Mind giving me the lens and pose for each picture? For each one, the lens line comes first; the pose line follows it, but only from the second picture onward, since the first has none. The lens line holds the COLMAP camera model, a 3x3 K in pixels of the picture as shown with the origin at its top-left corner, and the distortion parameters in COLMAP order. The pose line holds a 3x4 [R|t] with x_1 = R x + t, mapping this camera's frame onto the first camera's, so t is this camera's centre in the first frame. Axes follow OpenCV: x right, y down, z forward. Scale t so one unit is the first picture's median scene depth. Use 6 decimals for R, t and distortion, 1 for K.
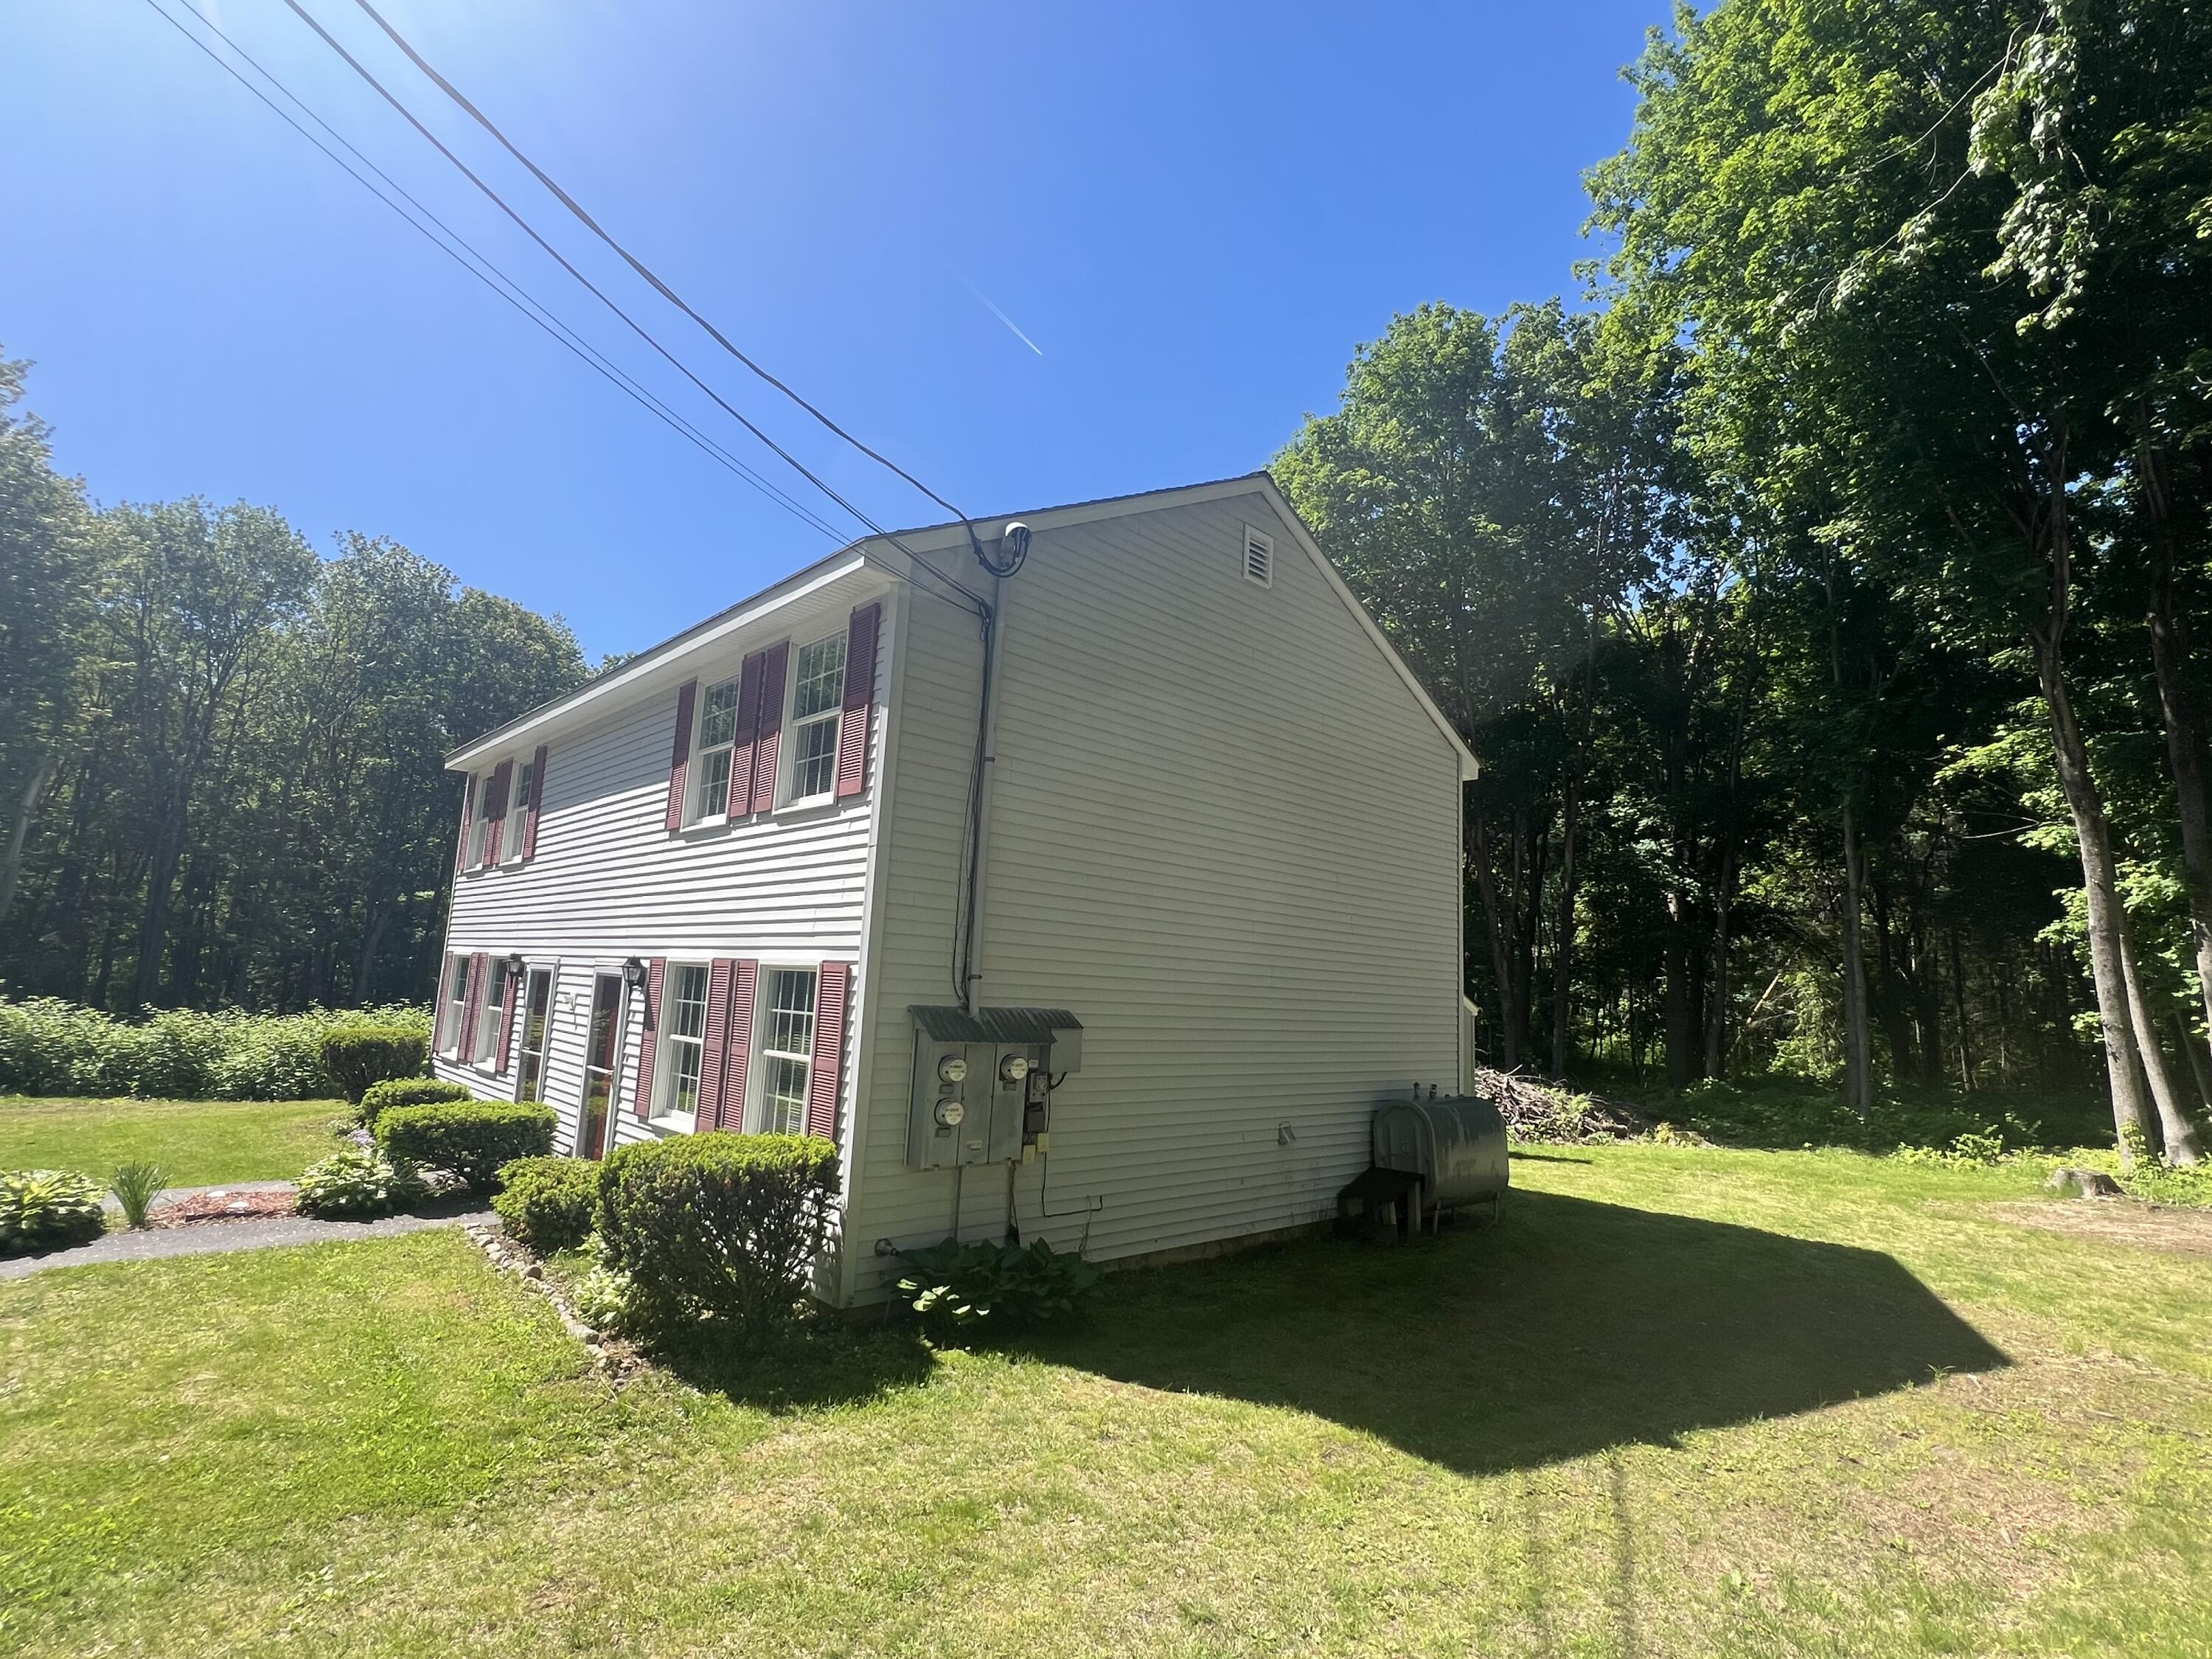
lens RADIAL K [[1091.9, 0, 1106.0], [0, 1091.9, 829.5], [0, 0, 1]] dist [0.028001, 0.000133]
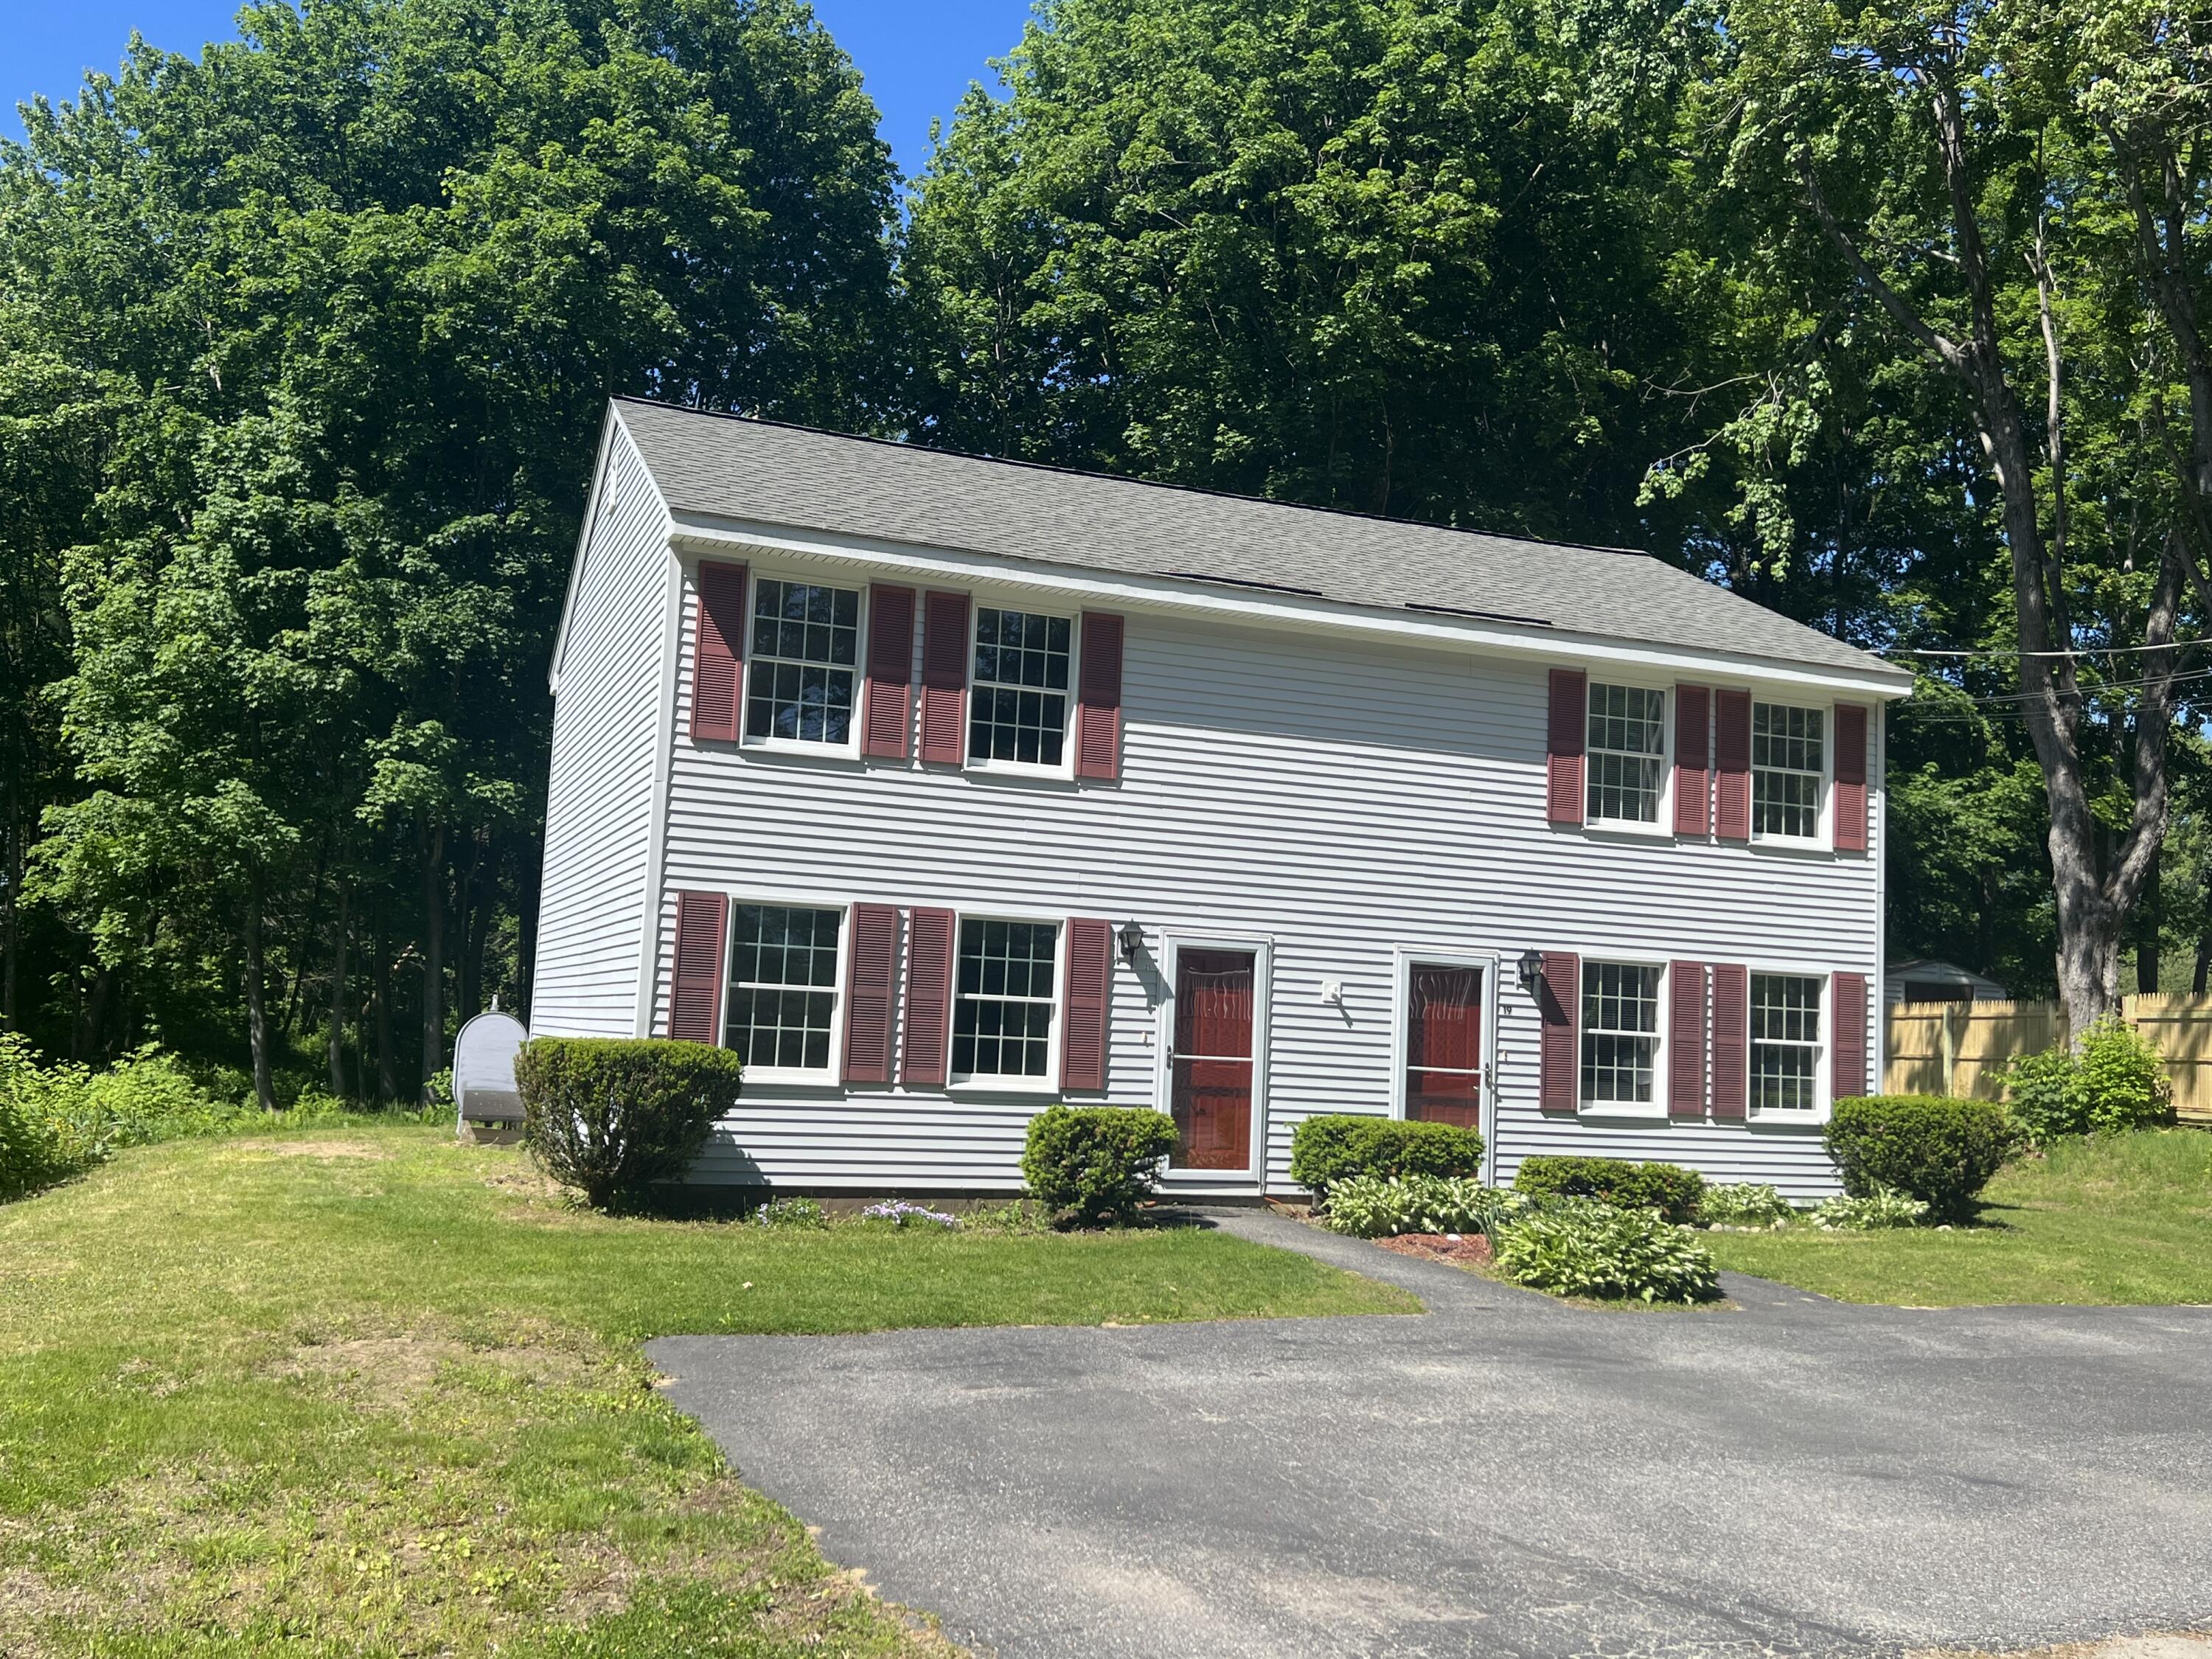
lens RADIAL K [[2062.9, 0, 1162.5], [0, 2062.9, 796.9], [0, 0, 1]] dist [0.138111, -0.010076]
pose [[0.328441, 0.065975, 0.942218, -2.650602], [-0.171408, 0.985157, -0.009232, 0.066848], [-0.928841, -0.158471, 0.334874, 0.843775]]
